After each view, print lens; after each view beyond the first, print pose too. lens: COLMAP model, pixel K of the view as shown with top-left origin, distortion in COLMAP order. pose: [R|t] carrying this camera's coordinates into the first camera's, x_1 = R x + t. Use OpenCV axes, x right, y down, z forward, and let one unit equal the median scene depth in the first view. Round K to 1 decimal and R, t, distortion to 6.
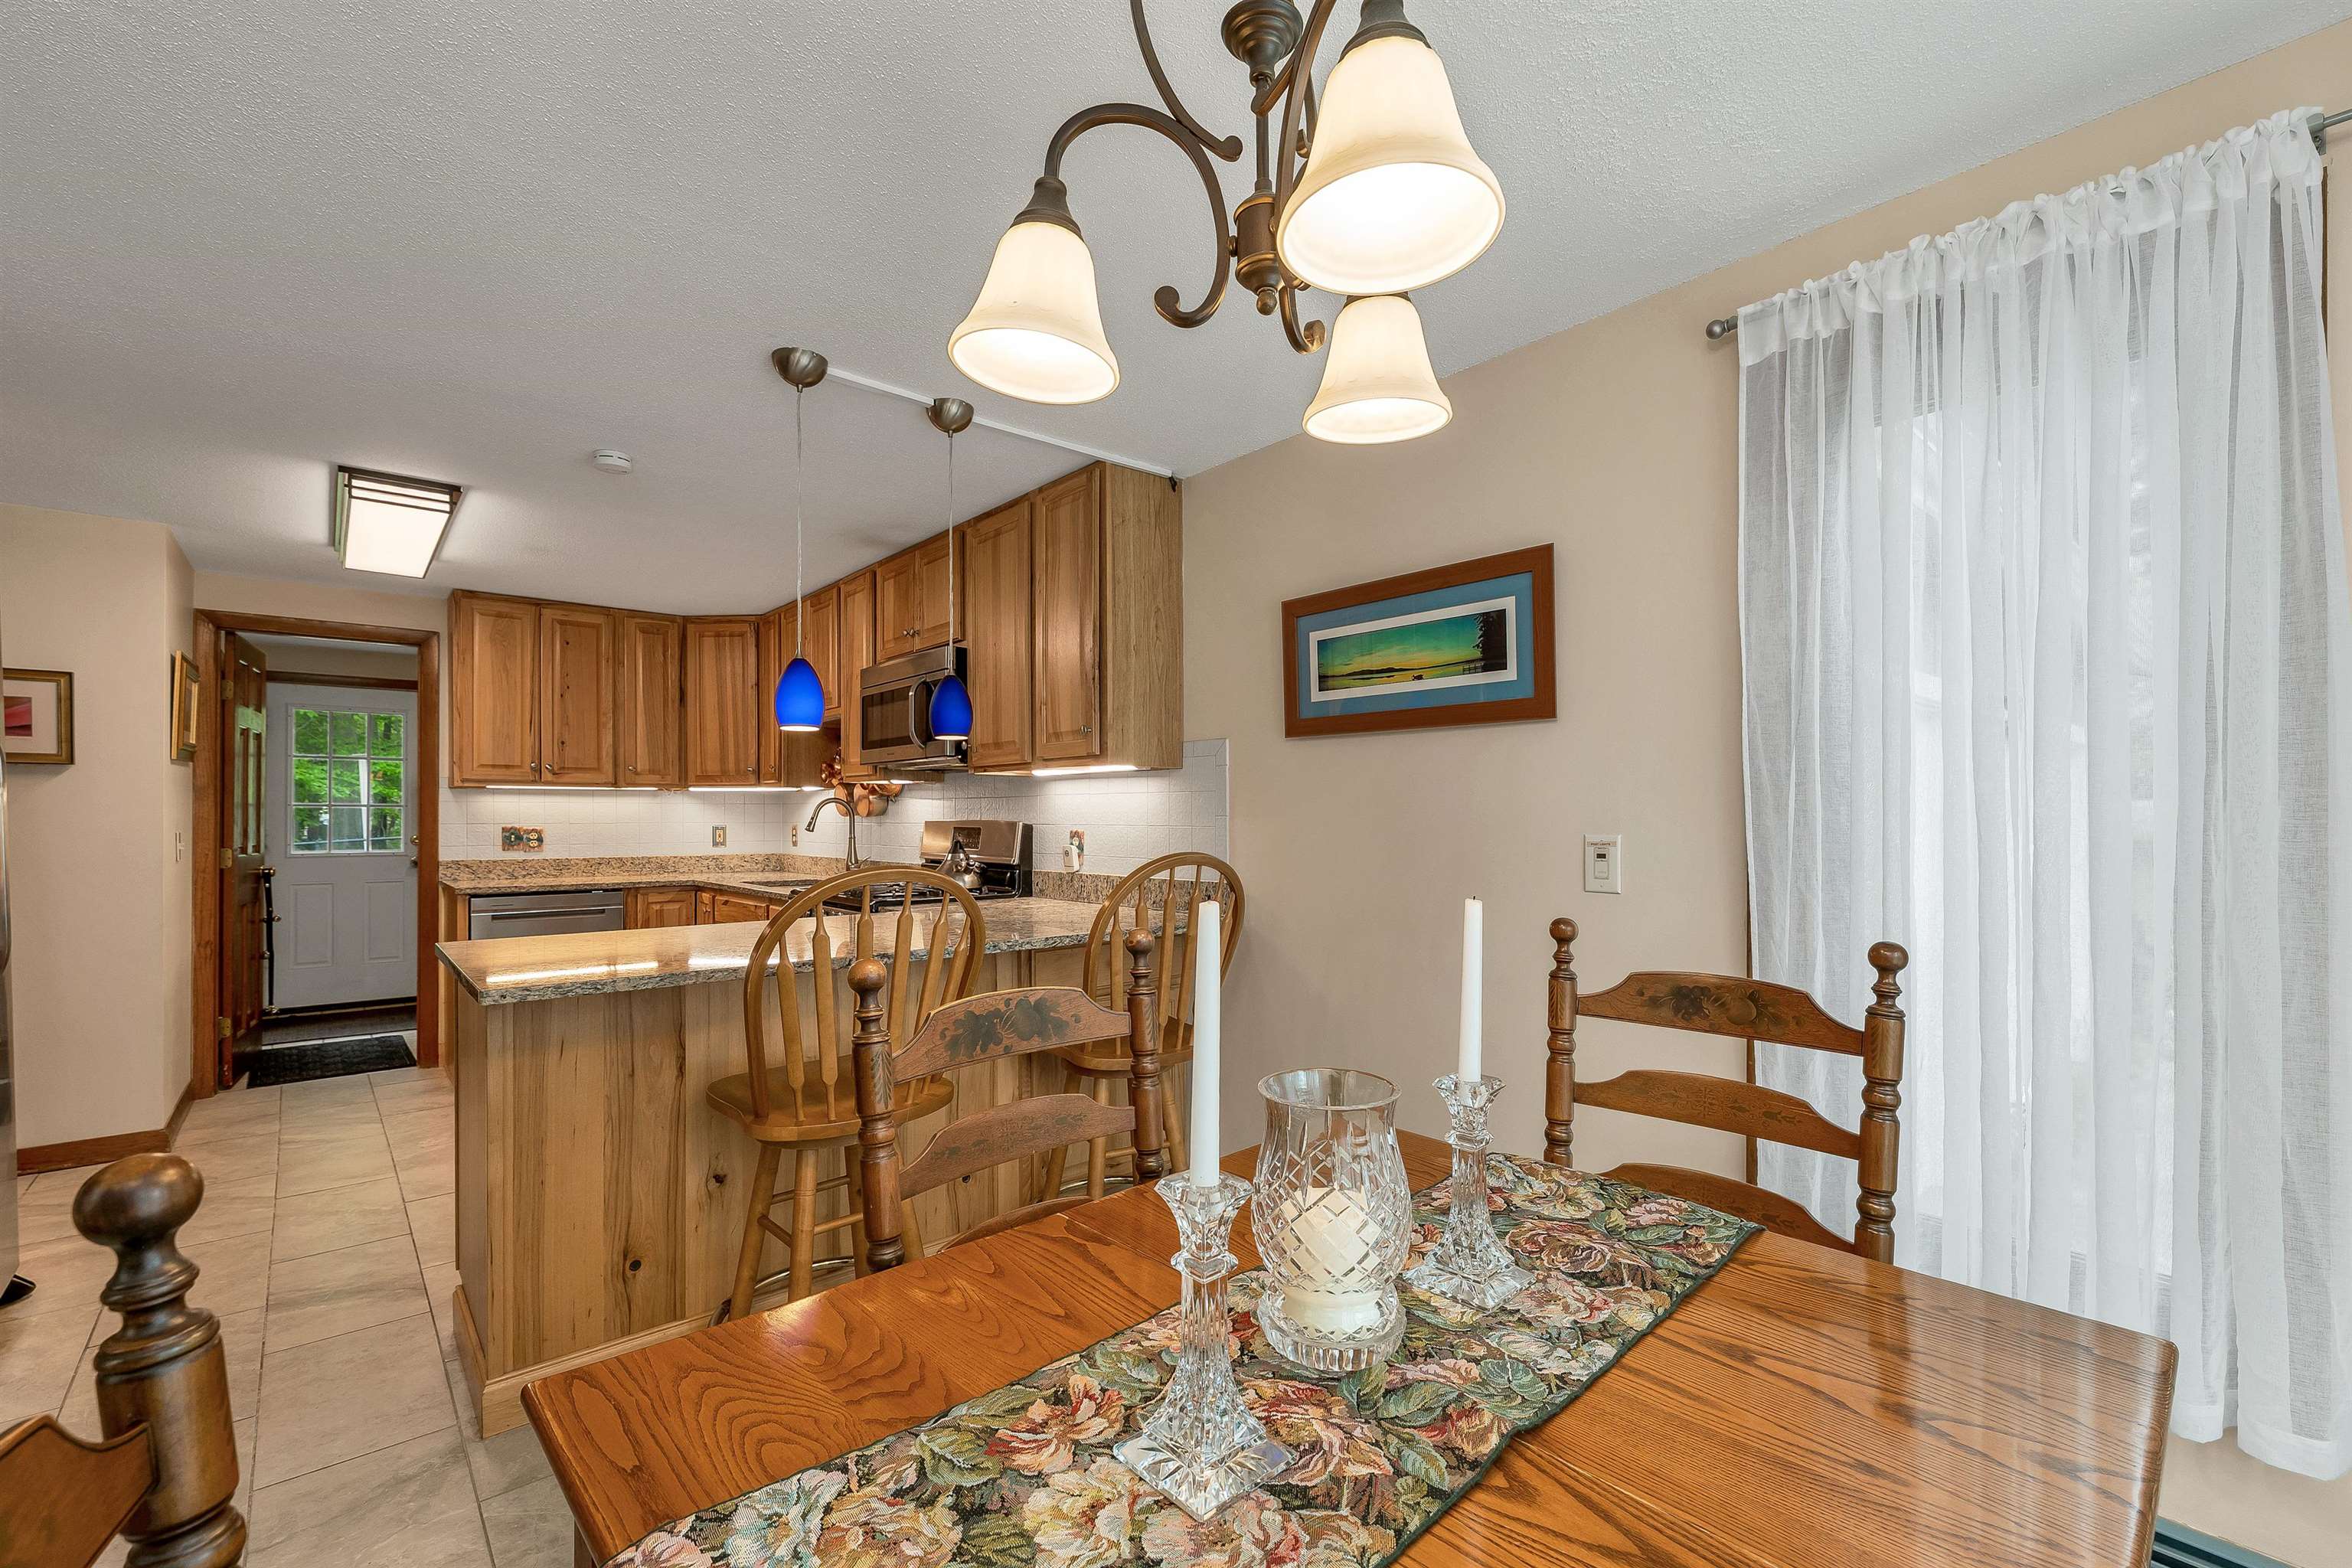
lens RADIAL K [[1003.1, 0, 1177.2], [0, 1003.1, 811.2], [0, 0, 1]] dist [0.000827, 0.000794]
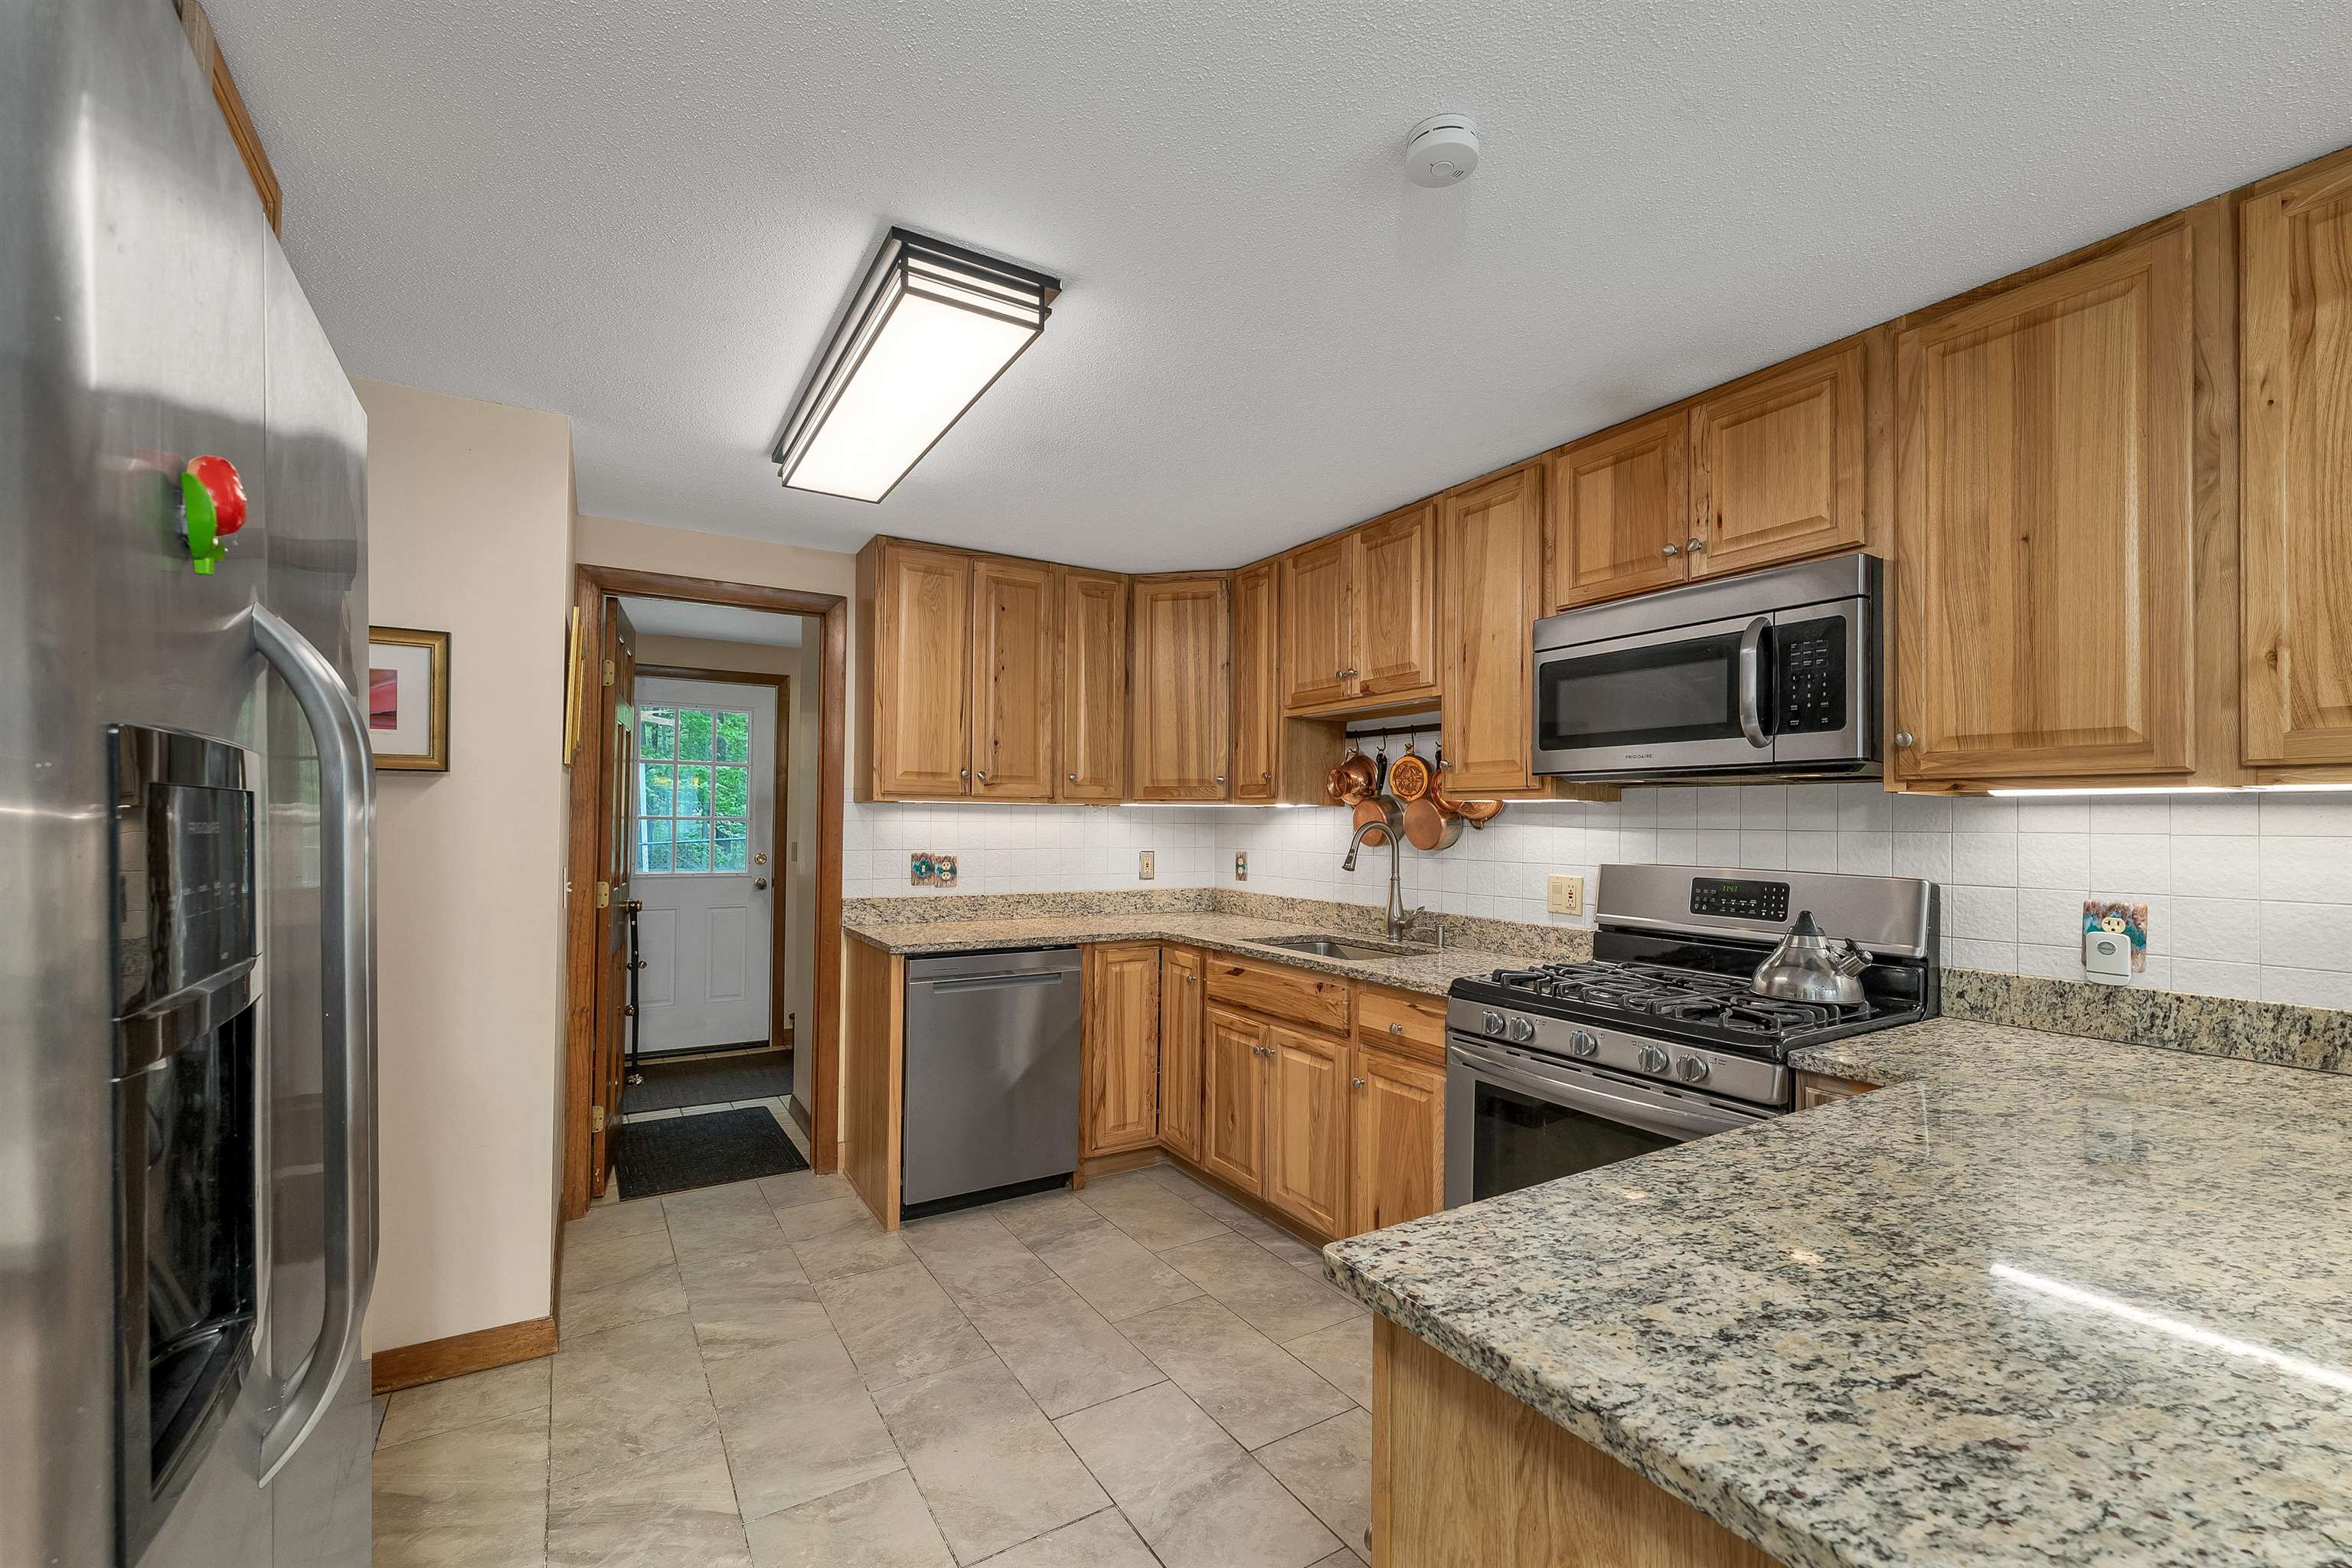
lens RADIAL K [[976.8, 0, 1171.9], [0, 976.8, 799.5], [0, 0, 1]] dist [-0.000919, -0.000129]
pose [[0.986056, 0.007618, -0.166241, -0.372204], [-0.010438, 0.999816, -0.016091, -0.016262], [0.166088, 0.017602, 0.985954, 0.318358]]
